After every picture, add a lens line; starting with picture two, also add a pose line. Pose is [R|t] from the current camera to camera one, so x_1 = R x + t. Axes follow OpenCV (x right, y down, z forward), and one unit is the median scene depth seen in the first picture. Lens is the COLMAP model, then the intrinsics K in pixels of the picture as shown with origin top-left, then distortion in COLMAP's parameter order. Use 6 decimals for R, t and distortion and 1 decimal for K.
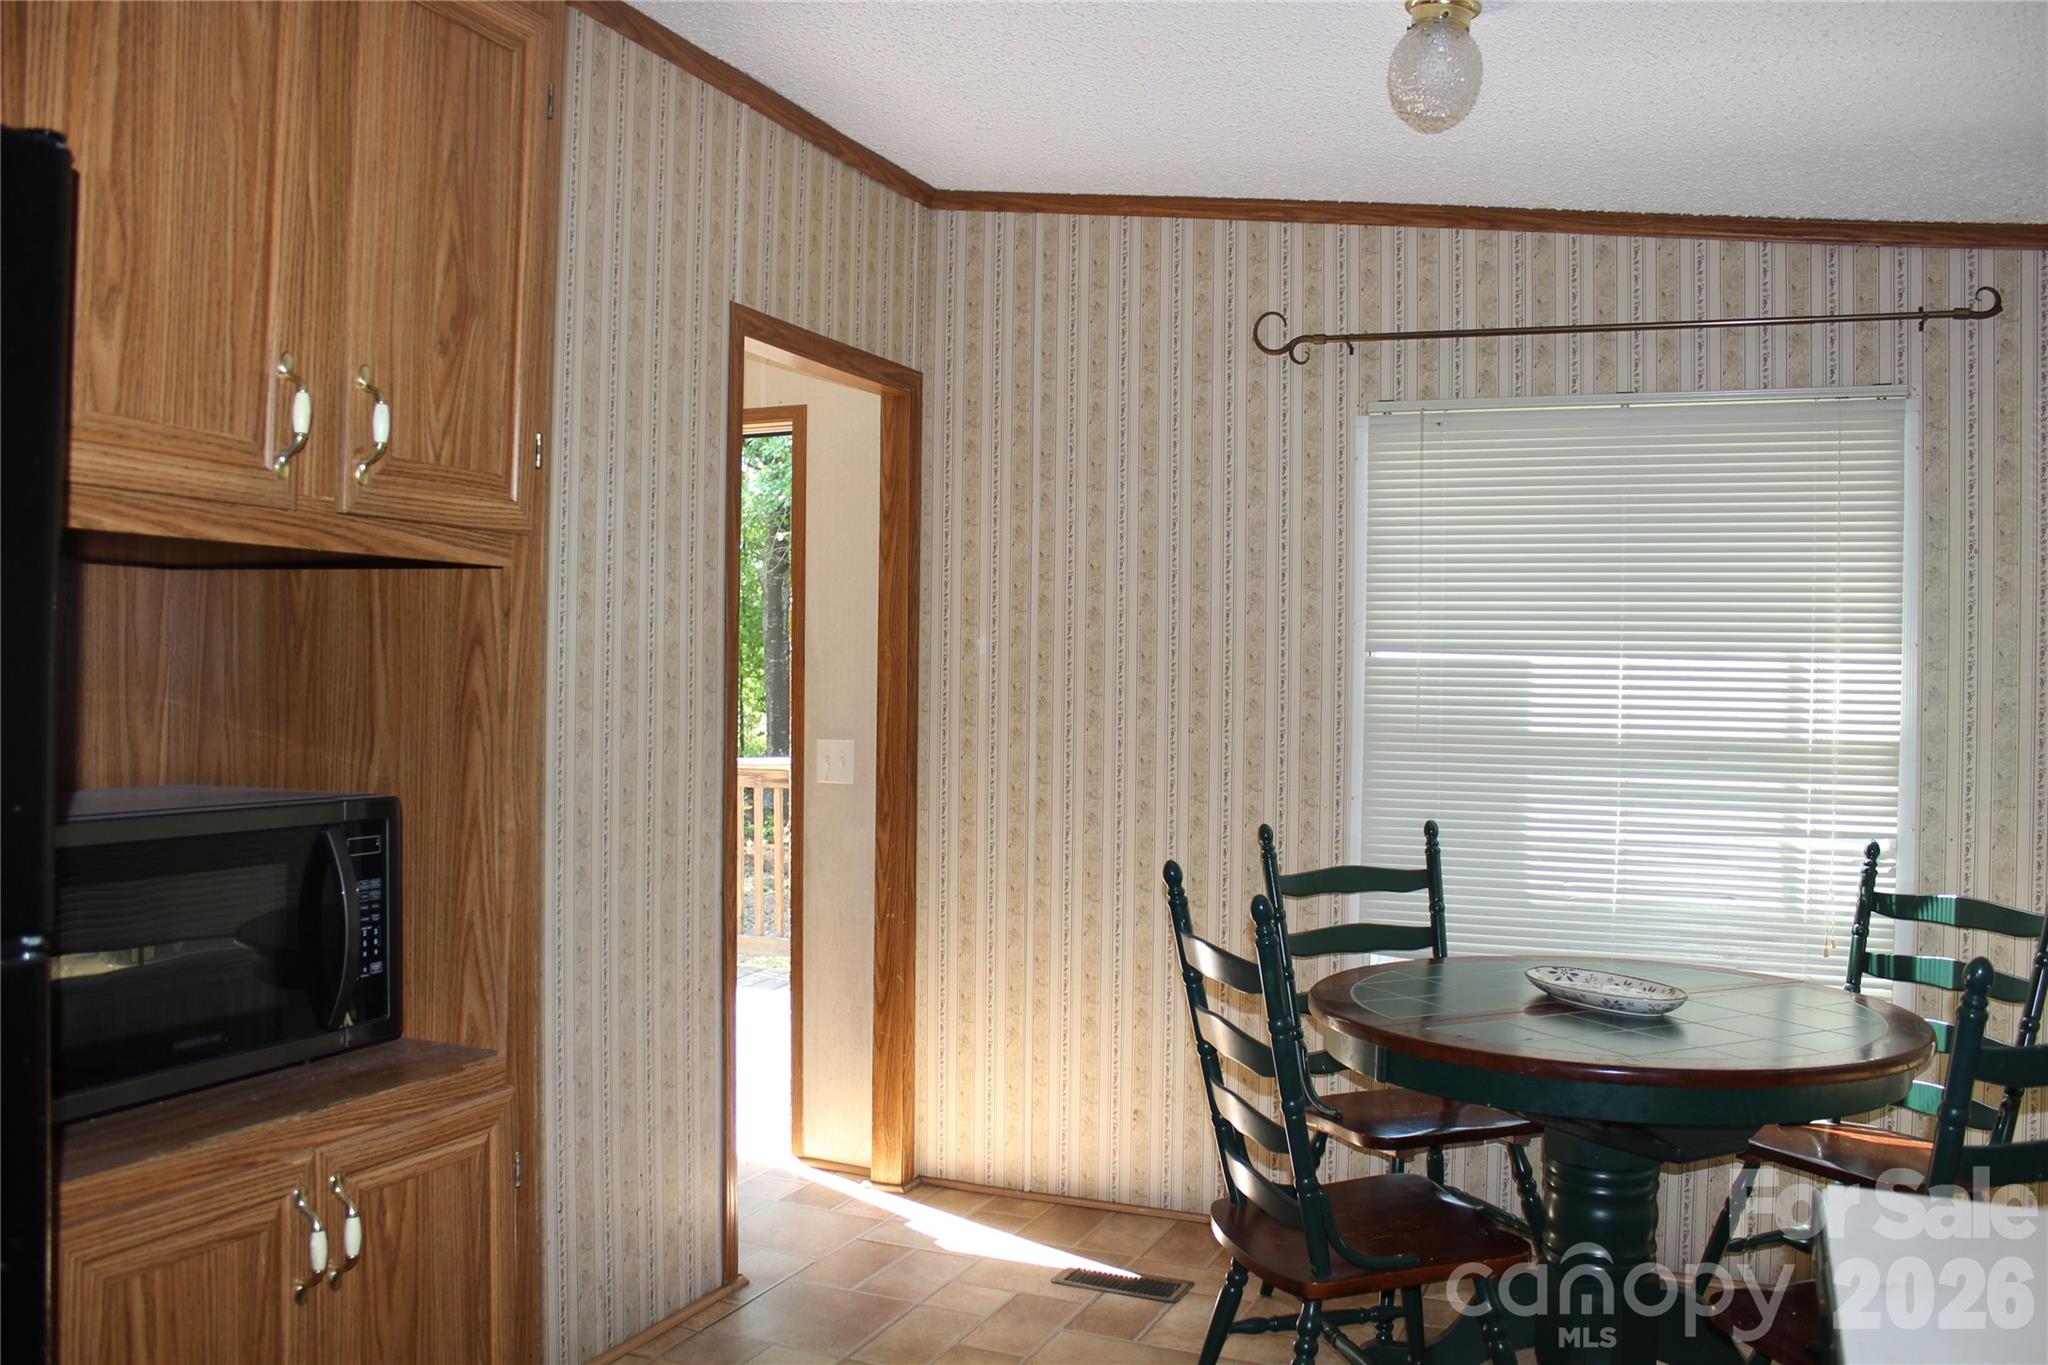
lens RADIAL K [[1643.3, 0, 1027.0], [0, 1643.3, 680.9], [0, 0, 1]] dist [-0.165827, 0.140532]
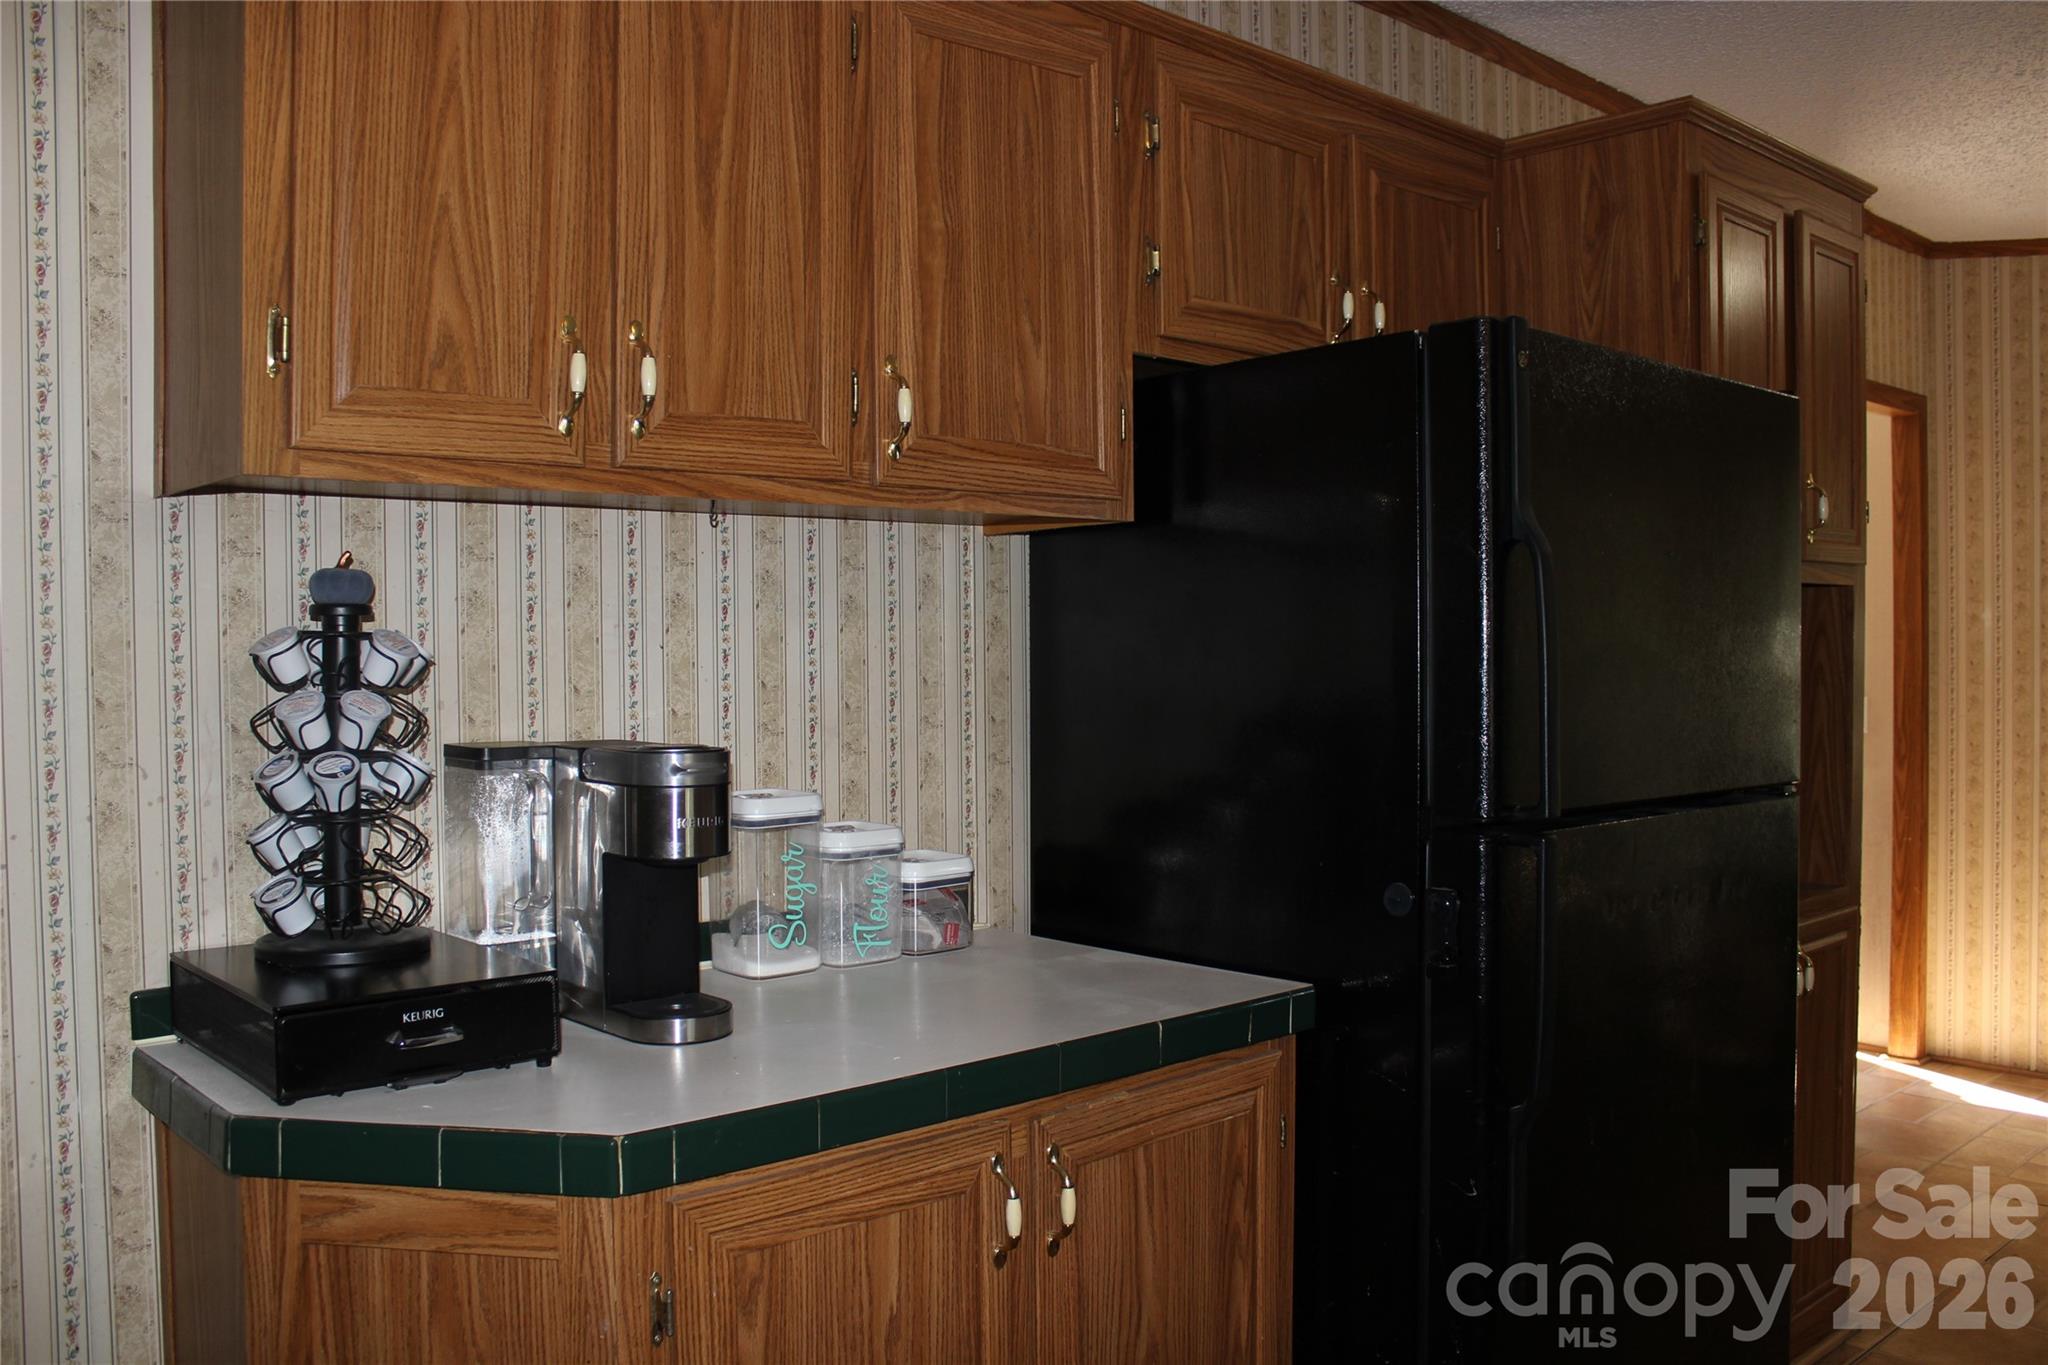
lens RADIAL K [[1727.2, 0, 1023.2], [0, 1727.2, 675.9], [0, 0, 1]] dist [-0.204181, 0.202950]
pose [[0.909877, -0.011189, -0.414728, -0.171329], [0.017645, 0.999775, 0.011739, -0.006010], [0.414504, -0.017999, 0.909870, -0.409715]]
